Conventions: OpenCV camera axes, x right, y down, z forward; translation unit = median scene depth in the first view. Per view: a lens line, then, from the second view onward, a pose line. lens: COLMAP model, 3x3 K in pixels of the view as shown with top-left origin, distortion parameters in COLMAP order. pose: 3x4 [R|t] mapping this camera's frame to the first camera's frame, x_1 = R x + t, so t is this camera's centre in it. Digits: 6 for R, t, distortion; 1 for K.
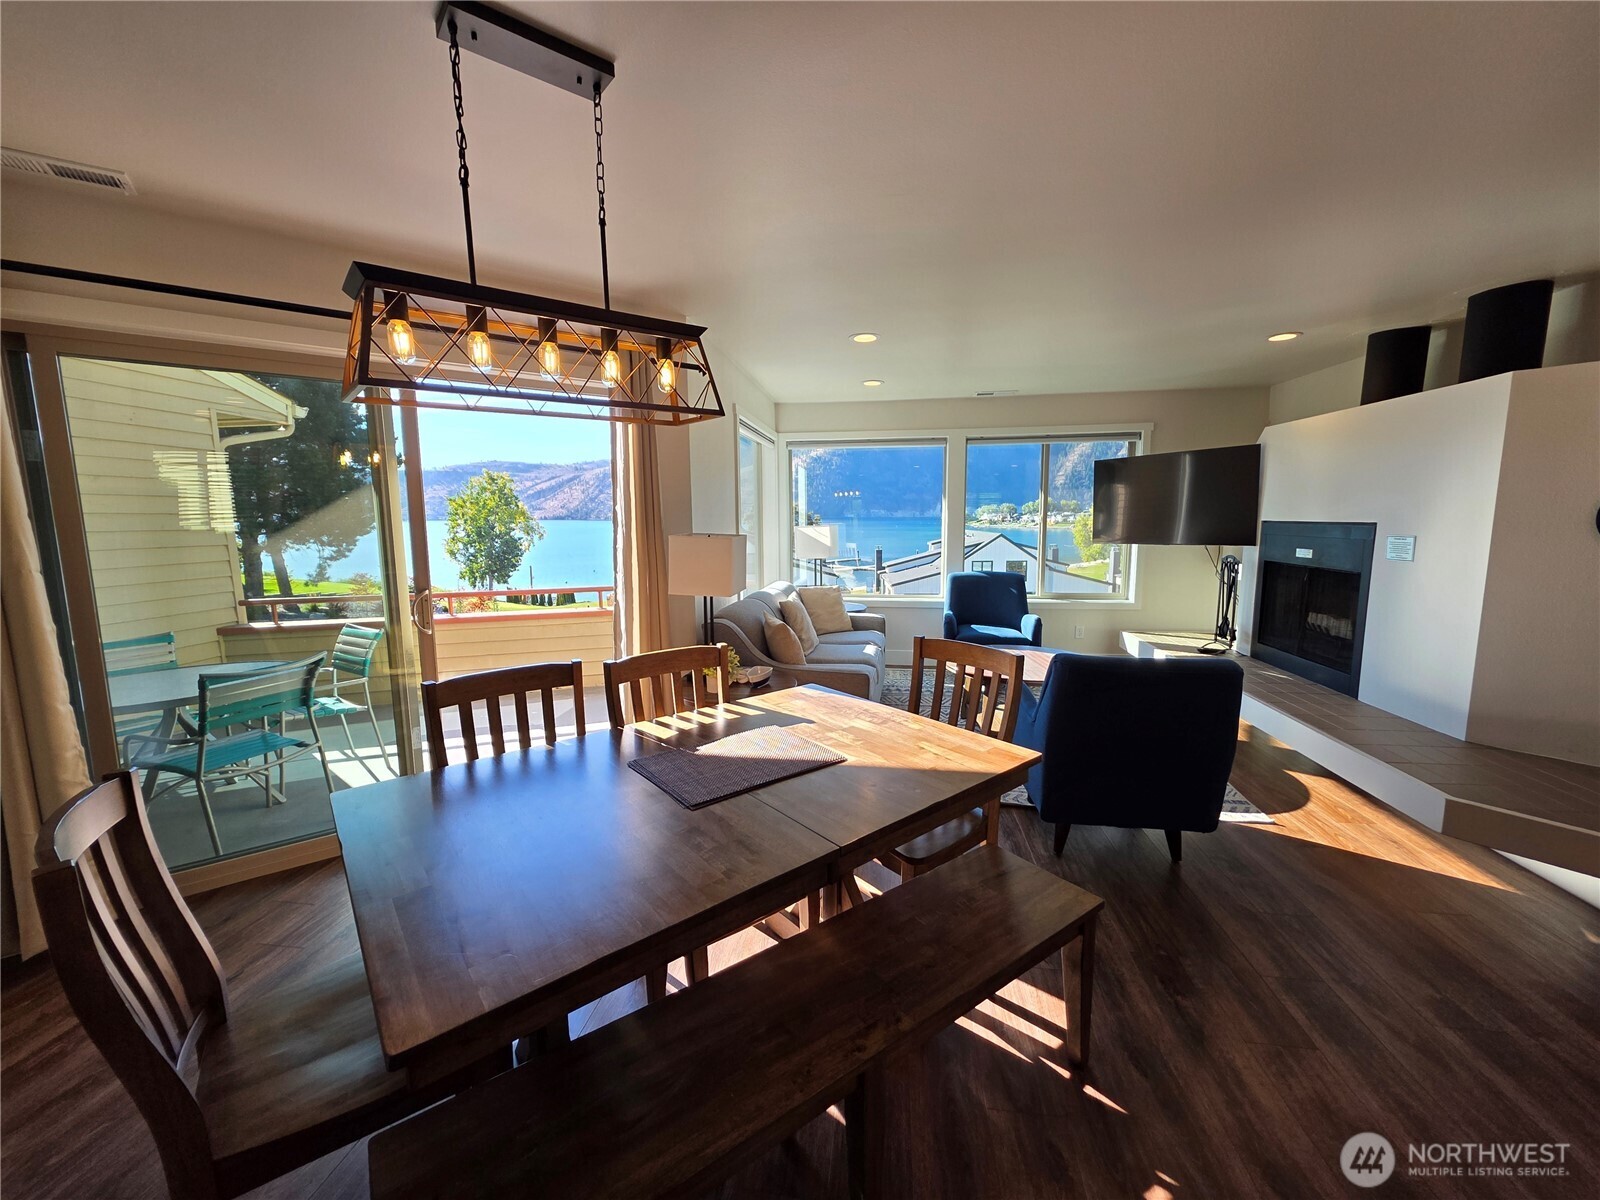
lens RADIAL K [[639.1, 0, 800.9], [0, 639.1, 597.9], [0, 0, 1]] dist [-0.003415, 0.000365]
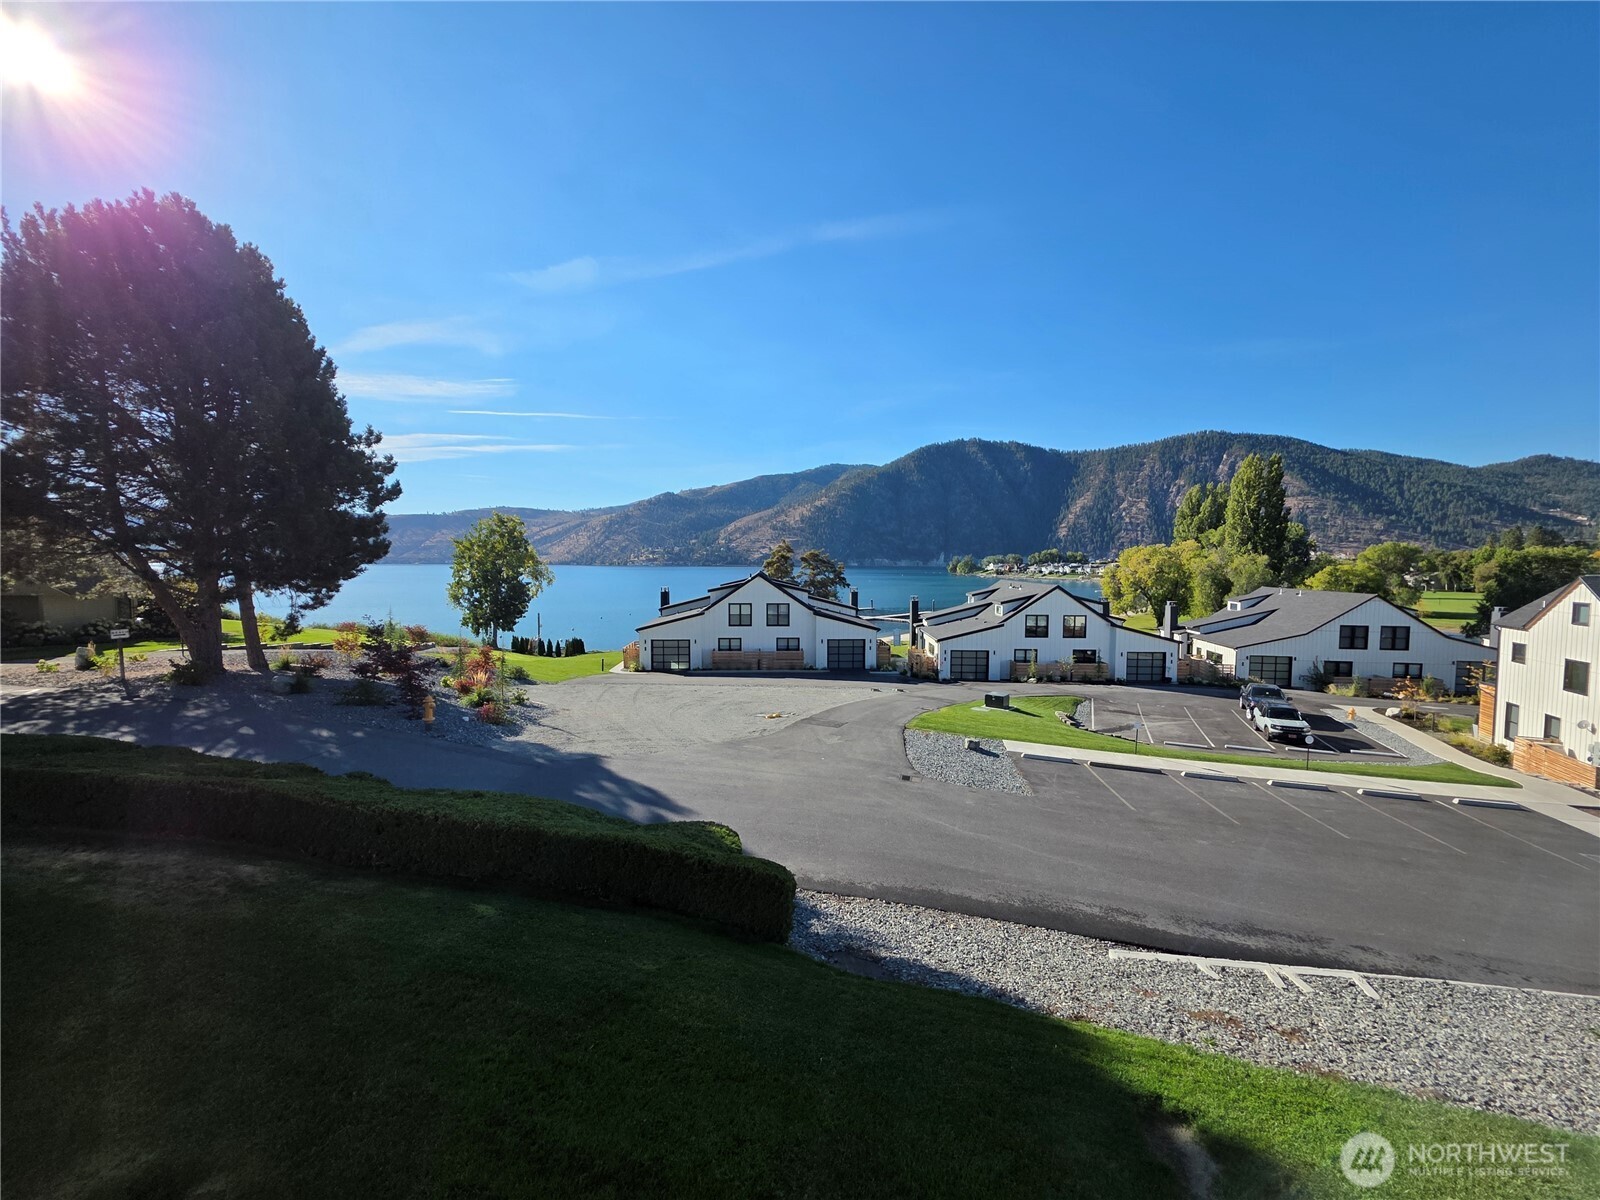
lens RADIAL K [[639.1, 0, 801.4], [0, 639.1, 592.4], [0, 0, 1]] dist [-0.003415, 0.000365]
pose [[0.999914, 0.012543, -0.003915, -0.039043], [-0.012825, 0.996462, -0.083059, -0.008284], [0.002860, 0.083102, 0.996537, 0.073924]]
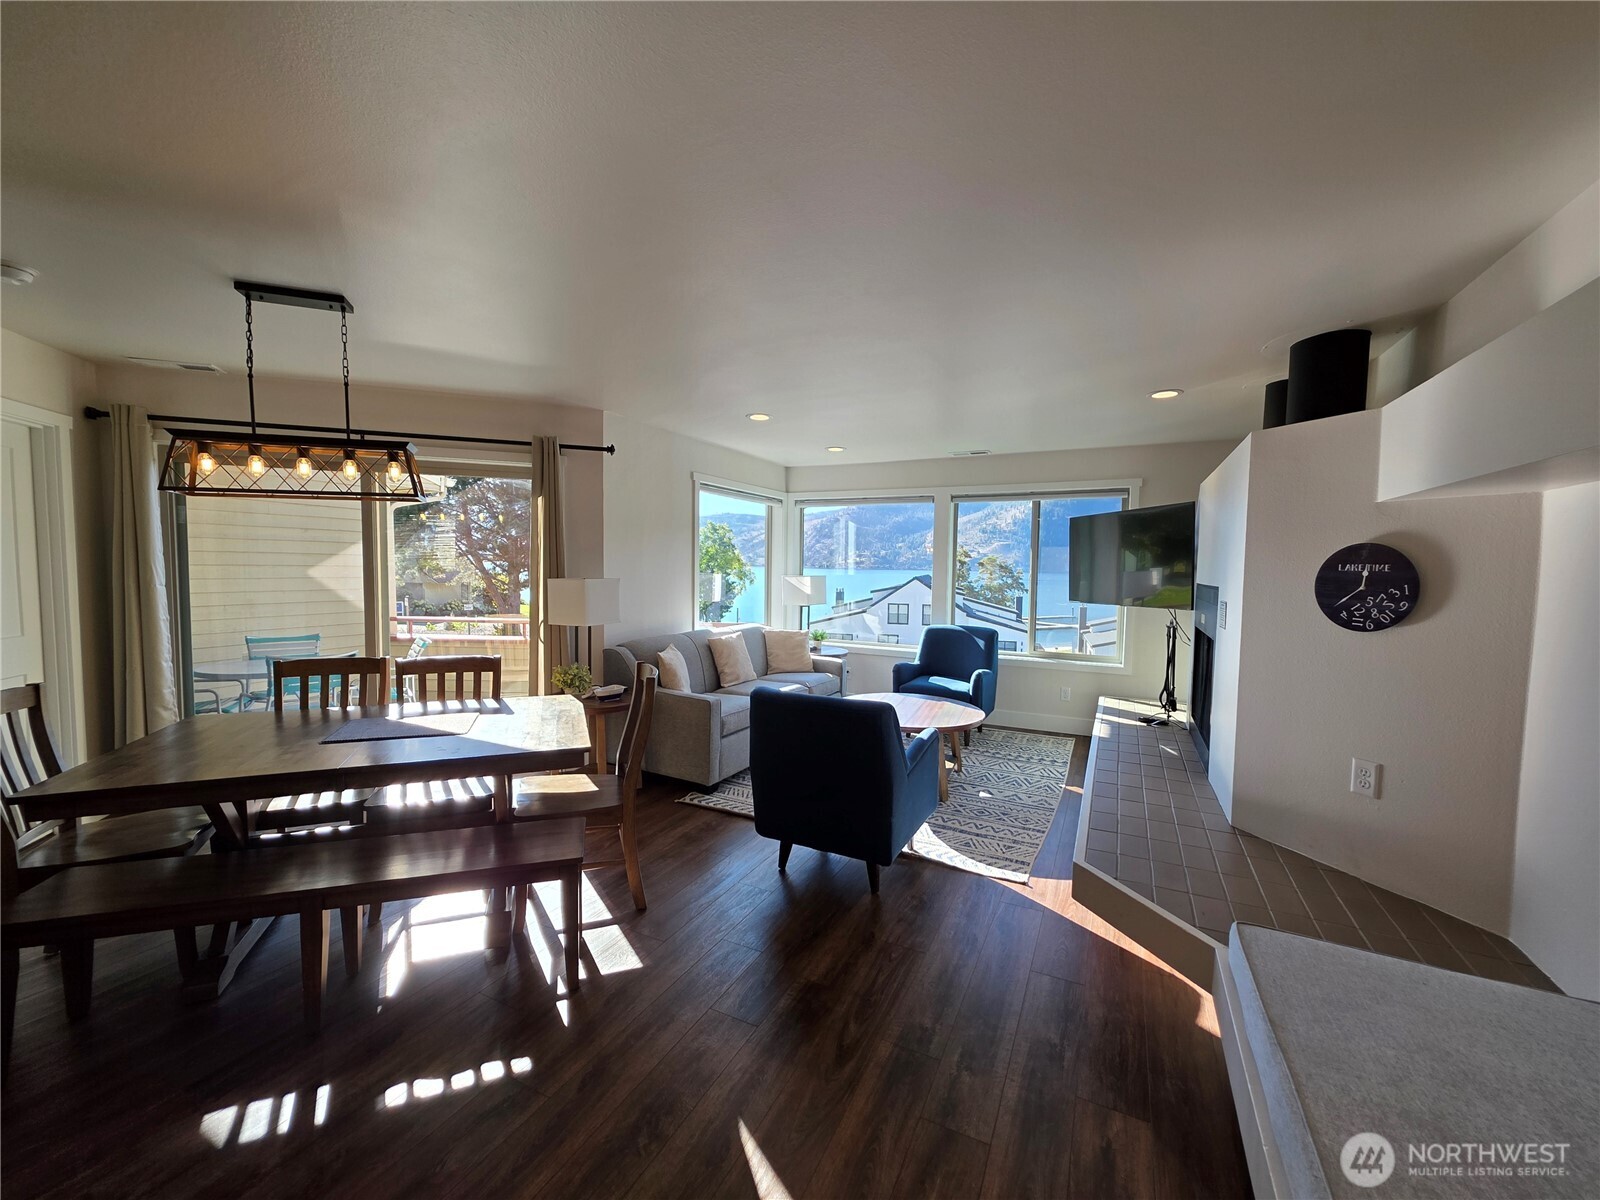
lens RADIAL K [[639.1, 0, 801.3], [0, 639.1, 603.2], [0, 0, 1]] dist [-0.003415, 0.000365]
pose [[0.947709, 0.041950, -0.316368, 0.027783], [-0.063953, 0.996179, -0.059483, -0.000021], [0.312664, 0.076606, 0.946770, -0.003278]]
